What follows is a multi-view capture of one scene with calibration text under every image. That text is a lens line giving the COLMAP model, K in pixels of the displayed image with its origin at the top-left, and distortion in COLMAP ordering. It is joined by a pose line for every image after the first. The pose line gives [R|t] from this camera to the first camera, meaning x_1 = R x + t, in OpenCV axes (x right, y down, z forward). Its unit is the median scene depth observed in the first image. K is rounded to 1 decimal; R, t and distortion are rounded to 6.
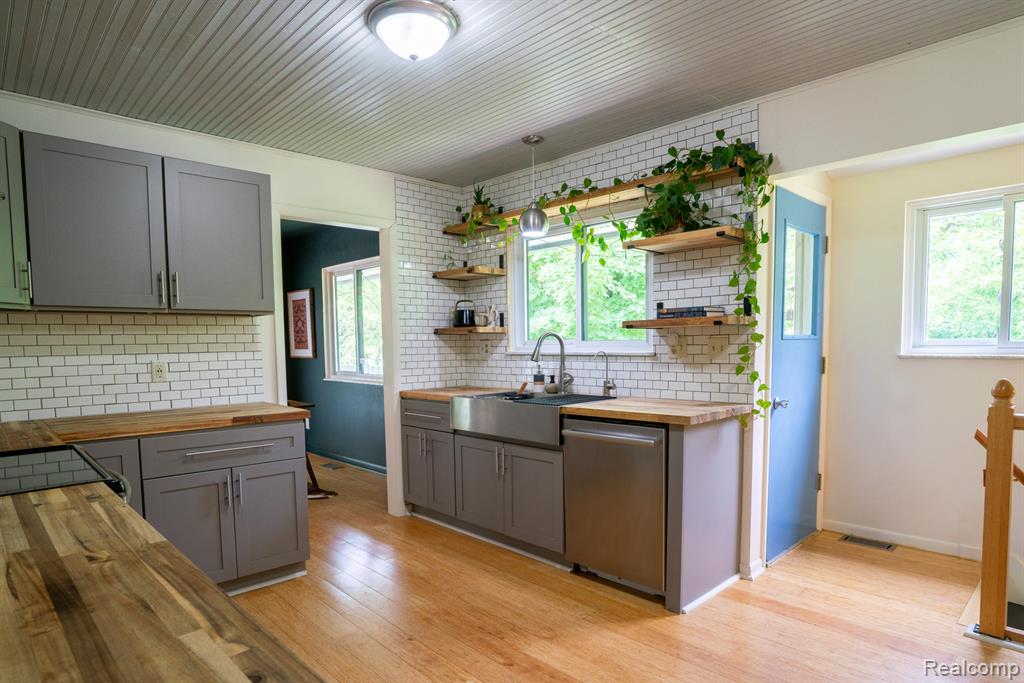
lens RADIAL K [[561.6, 0, 512.0], [0, 561.6, 341.5], [0, 0, 1]] dist [0.000494, 0.000107]
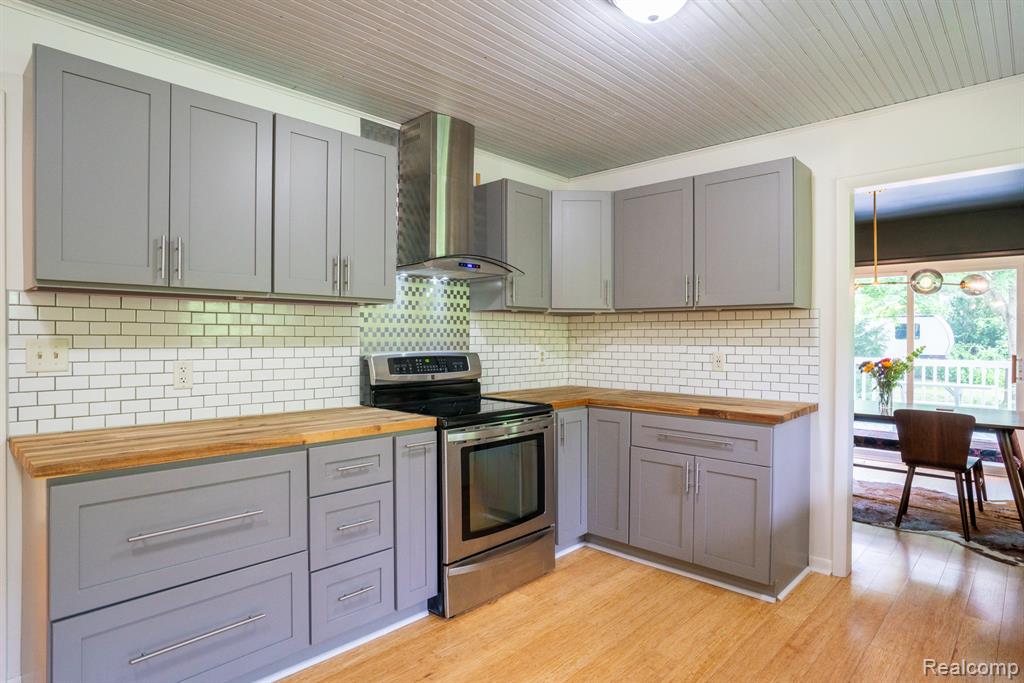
lens RADIAL K [[561.6, 0, 512.0], [0, 561.6, 341.5], [0, 0, 1]] dist [0.000494, 0.000107]
pose [[0.034972, 0.017320, -0.999238, 0.510850], [-0.007788, 0.999824, 0.017058, -0.003513], [0.999358, 0.007186, 0.035100, 0.590904]]
